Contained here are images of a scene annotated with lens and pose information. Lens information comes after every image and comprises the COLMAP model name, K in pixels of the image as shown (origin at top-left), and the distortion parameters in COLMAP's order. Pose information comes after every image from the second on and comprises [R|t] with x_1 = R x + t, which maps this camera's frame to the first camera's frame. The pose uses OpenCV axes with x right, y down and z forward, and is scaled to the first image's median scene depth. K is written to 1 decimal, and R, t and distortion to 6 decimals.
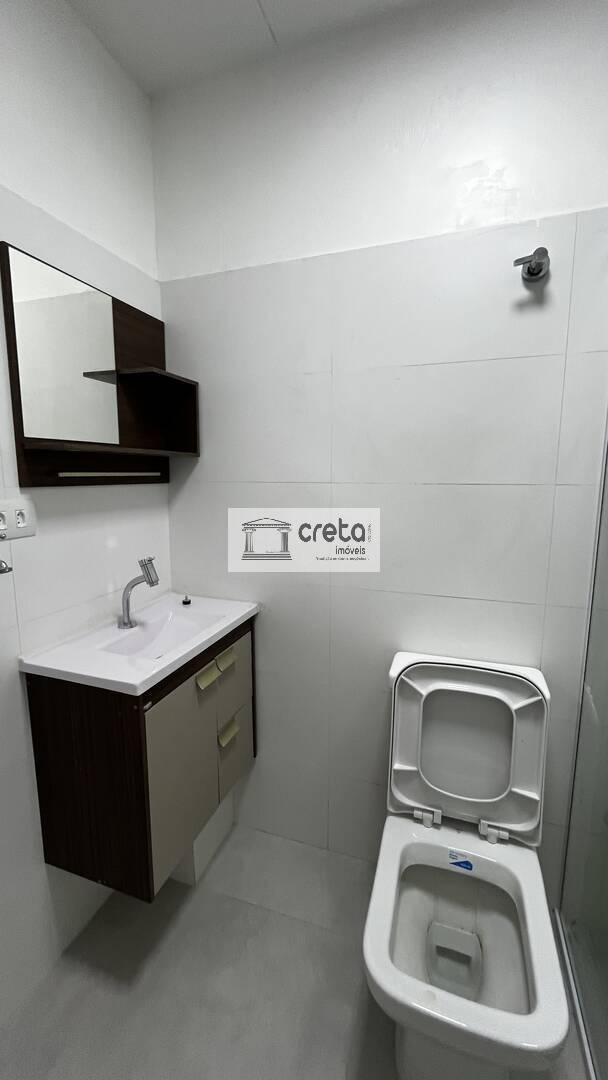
lens RADIAL K [[440.7, 0, 302.8], [0, 440.7, 537.1], [0, 0, 1]] dist [-0.001543, -0.000090]
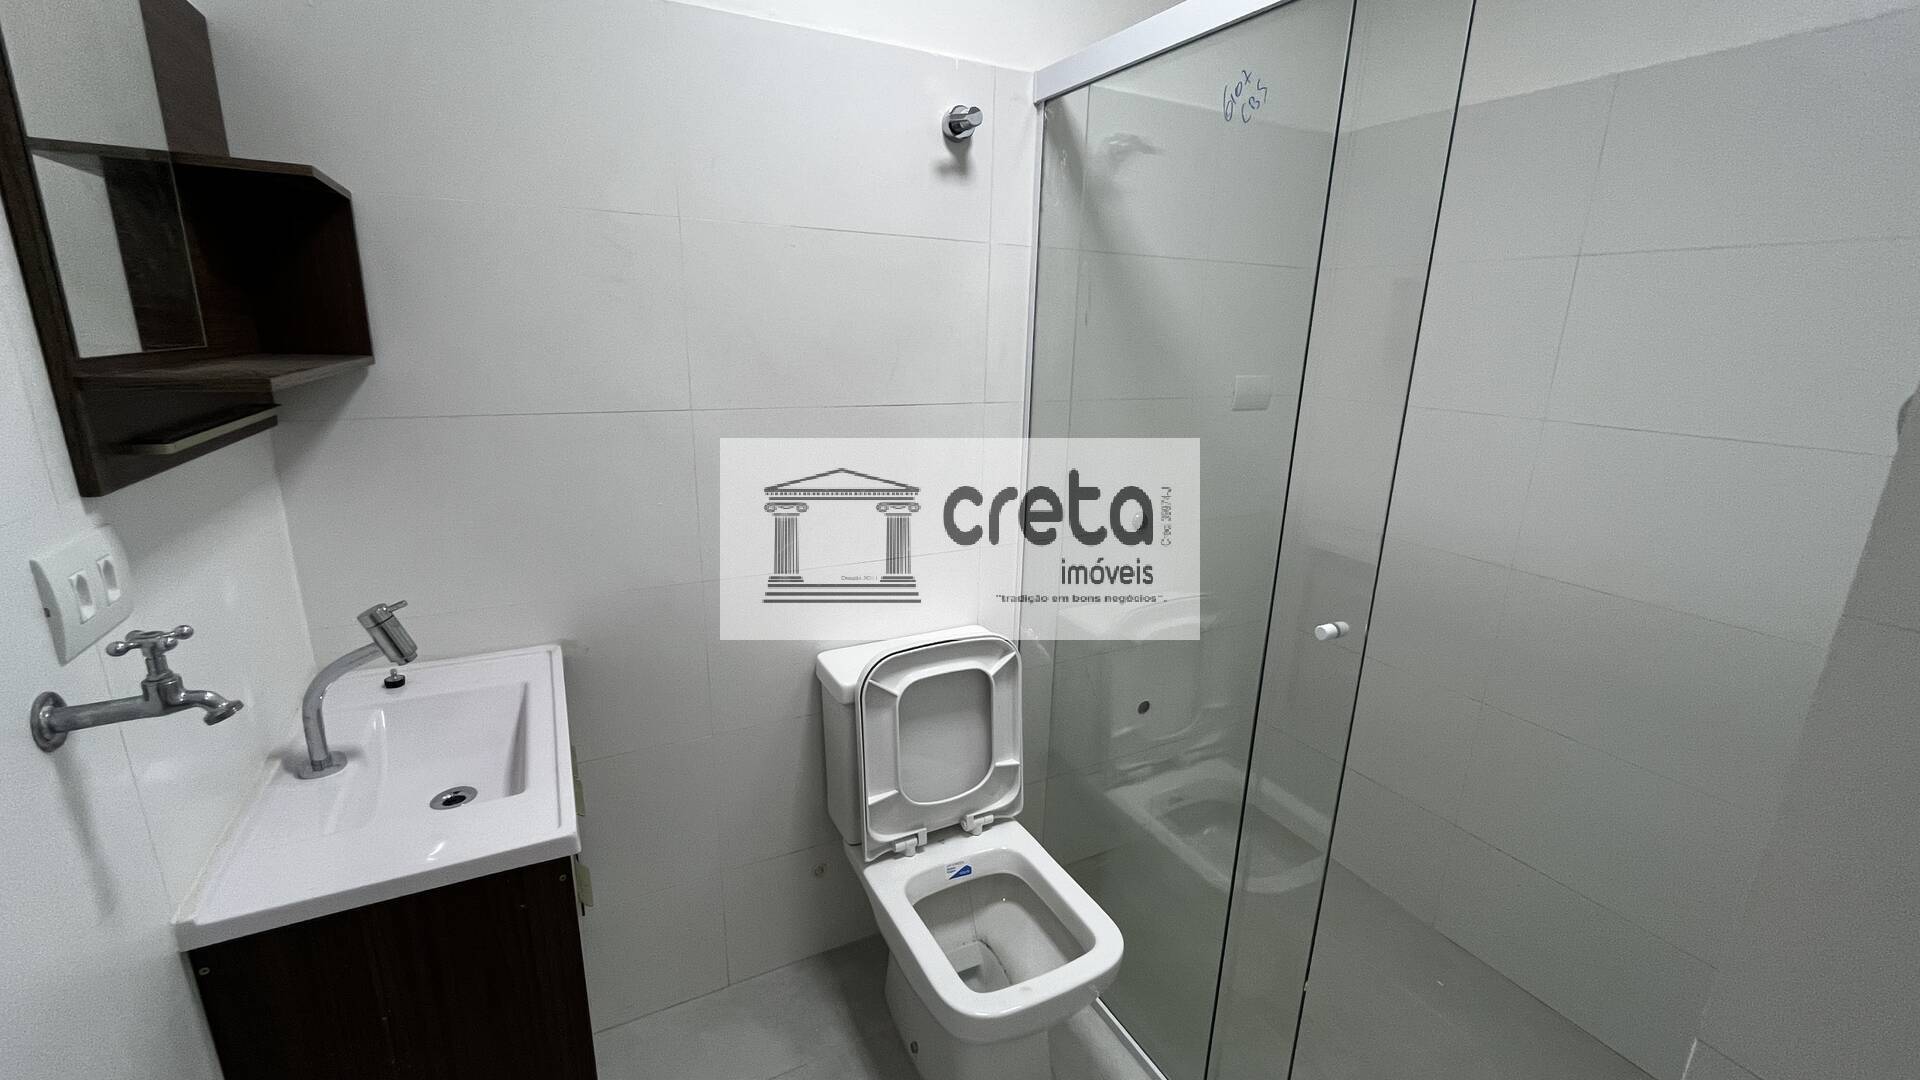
lens RADIAL K [[783.5, 0, 944.9], [0, 783.5, 535.7], [0, 0, 1]] dist [-0.001543, -0.000090]
pose [[0.688831, -0.172540, 0.704089, -0.568859], [0.088391, 0.984006, 0.154659, -0.109967], [-0.719513, -0.044298, 0.693065, 0.025027]]
